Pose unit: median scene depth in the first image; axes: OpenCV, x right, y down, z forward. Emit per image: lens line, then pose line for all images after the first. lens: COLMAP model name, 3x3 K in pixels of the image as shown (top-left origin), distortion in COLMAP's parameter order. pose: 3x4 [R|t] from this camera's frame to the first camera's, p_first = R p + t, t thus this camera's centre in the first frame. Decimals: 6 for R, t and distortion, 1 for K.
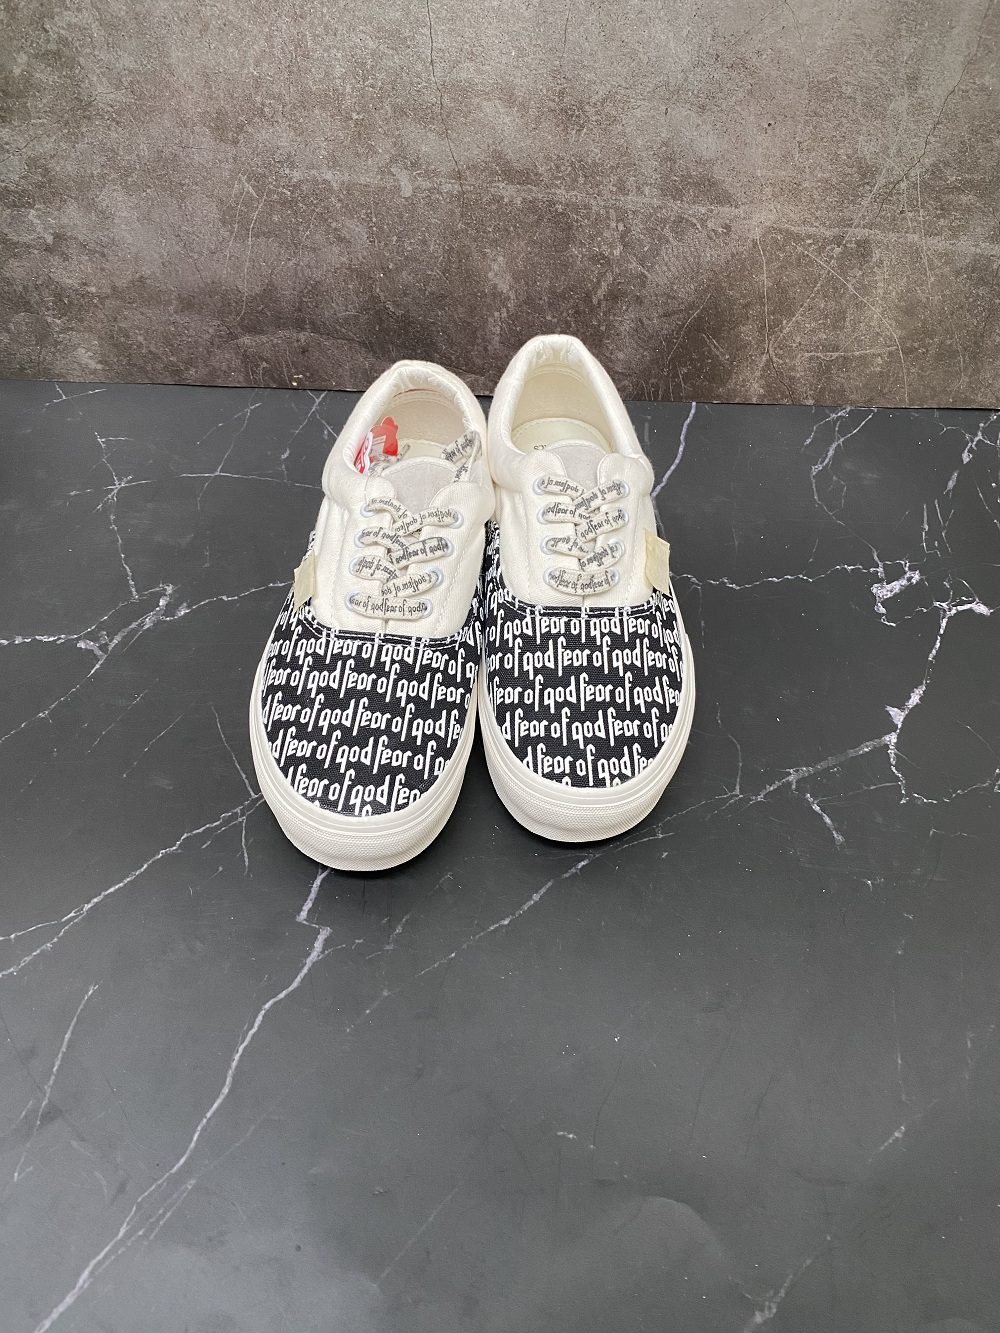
lens RADIAL K [[1053.3, 0, 487.4], [0, 1053.3, 650.8], [0, 0, 1]] dist [-0.014419, 0.018851]
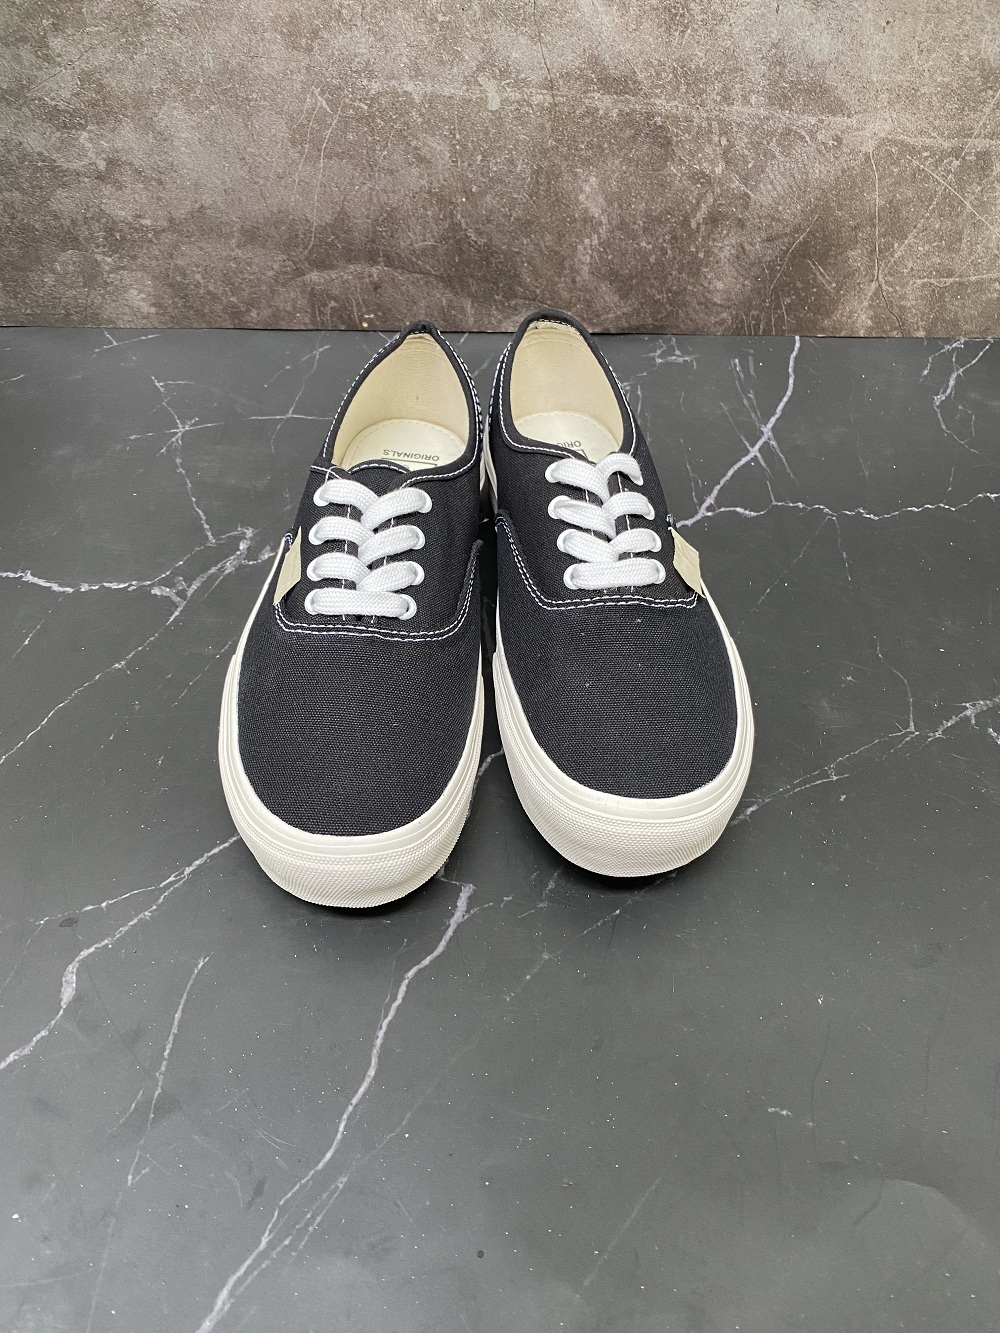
lens RADIAL K [[1059.9, 0, 492.1], [0, 1059.9, 653.5], [0, 0, 1]] dist [-0.028982, 0.038416]
pose [[0.999582, -0.023960, 0.016205, -0.104528], [0.024489, 0.999146, -0.033273, 0.074556], [-0.015394, 0.033656, 0.999315, 0.092431]]
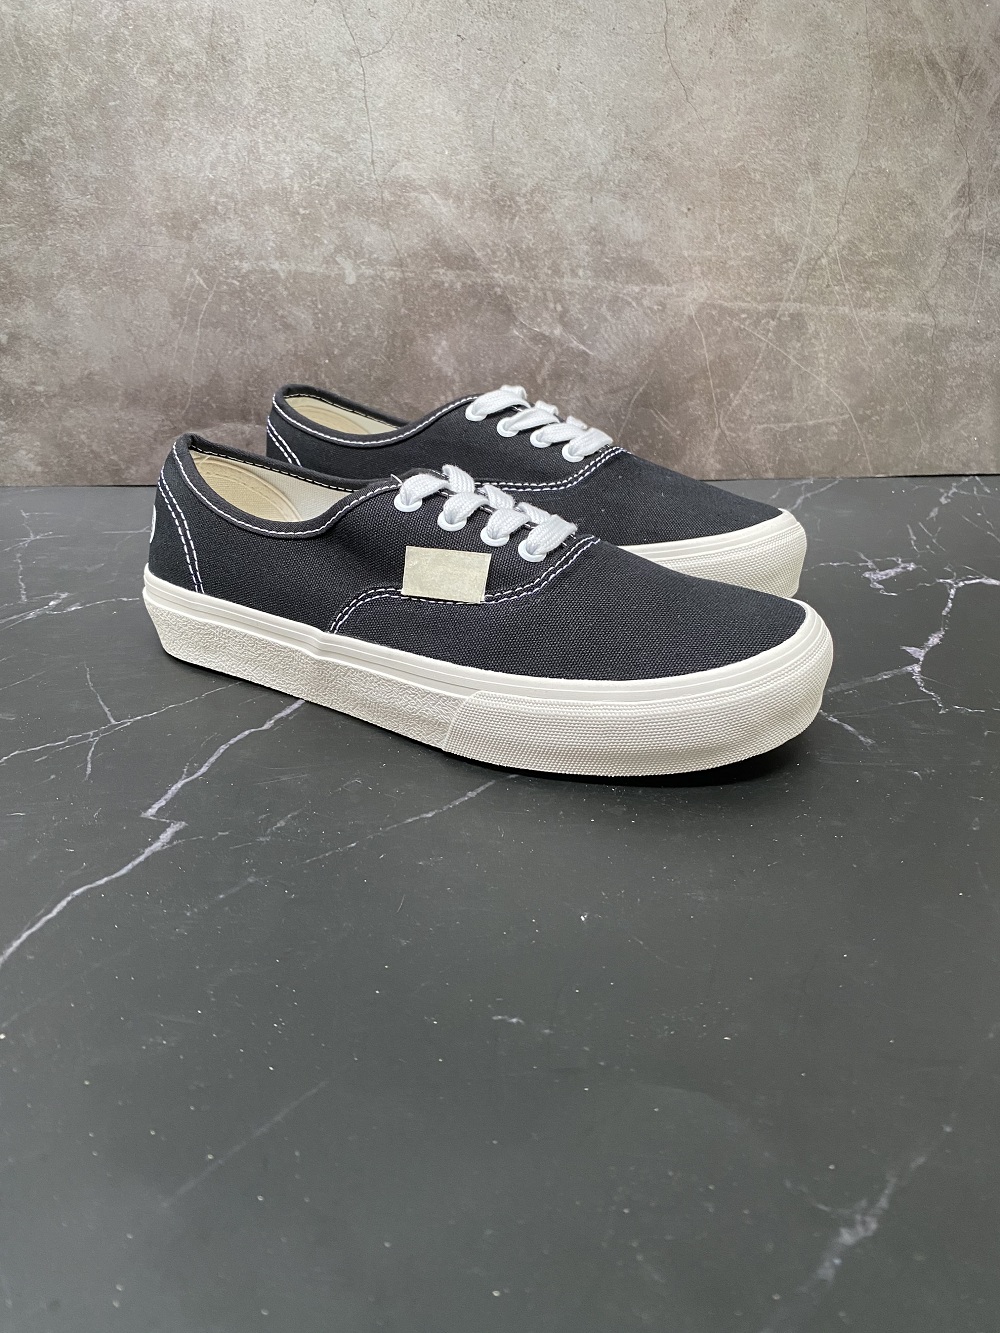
lens RADIAL K [[1055.9, 0, 488.0], [0, 1055.9, 645.8], [0, 0, 1]] dist [-0.027833, 0.043045]
pose [[0.999464, -0.032627, 0.002565, 0.044635], [0.030532, 0.901295, -0.432128, 0.345928], [0.011788, 0.431975, 0.901808, 0.214511]]
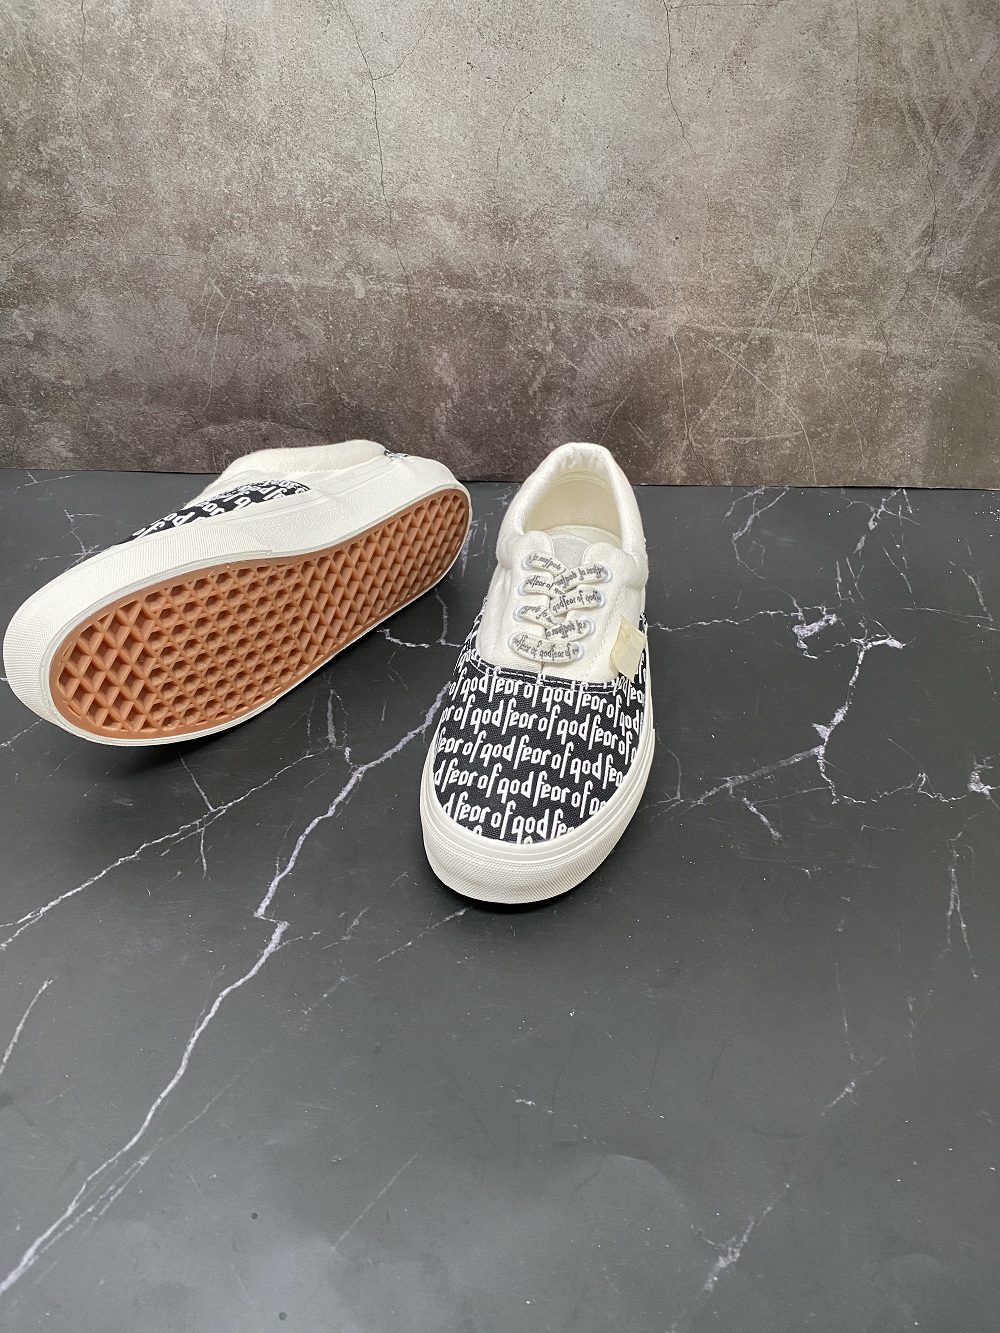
lens RADIAL K [[1054.7, 0, 495.2], [0, 1054.7, 651.0], [0, 0, 1]] dist [-0.003898, 0.002341]
pose [[0.998304, -0.015305, 0.056174, -0.002011], [0.025130, 0.983600, -0.178606, 0.140600], [-0.052519, 0.179715, 0.982316, -0.041945]]
